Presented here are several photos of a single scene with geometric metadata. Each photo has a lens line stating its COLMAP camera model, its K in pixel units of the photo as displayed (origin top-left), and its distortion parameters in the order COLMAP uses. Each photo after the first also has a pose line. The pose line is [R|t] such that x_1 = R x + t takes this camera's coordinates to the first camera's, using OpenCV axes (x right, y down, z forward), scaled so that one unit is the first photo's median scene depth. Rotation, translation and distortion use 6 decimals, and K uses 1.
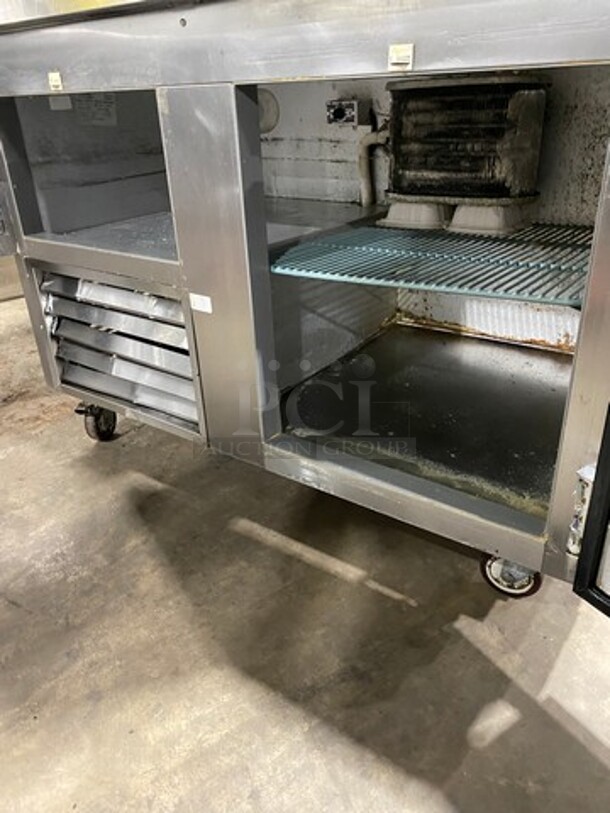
lens RADIAL K [[615.7, 0, 305.0], [0, 615.7, 406.5], [0, 0, 1]] dist [0.006284, -0.002860]
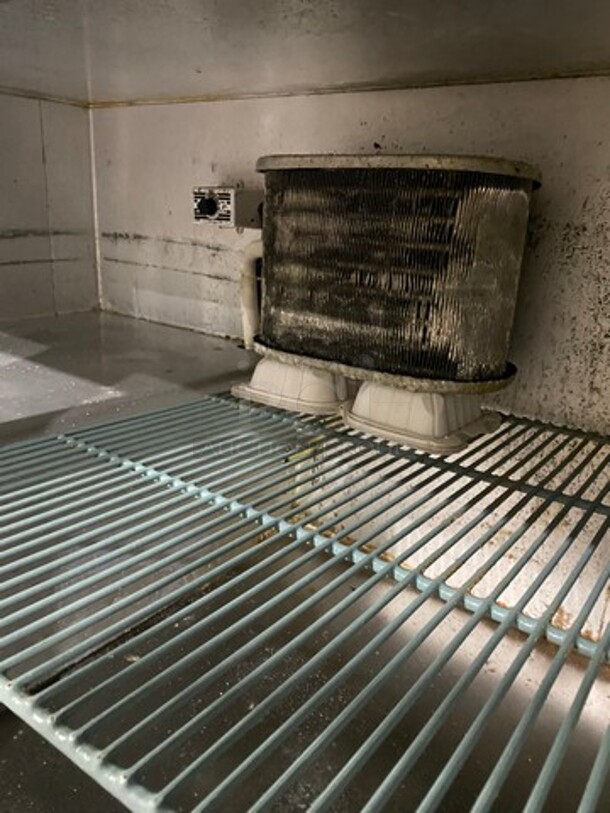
lens RADIAL K [[617.6, 0, 321.3], [0, 617.6, 406.5], [0, 0, 1]] dist [0.036637, -0.003231]
pose [[0.996224, 0.083482, 0.023860, 0.198183], [-0.078933, 0.985278, -0.151646, -0.217659], [-0.036169, 0.149190, 0.988147, 0.466301]]
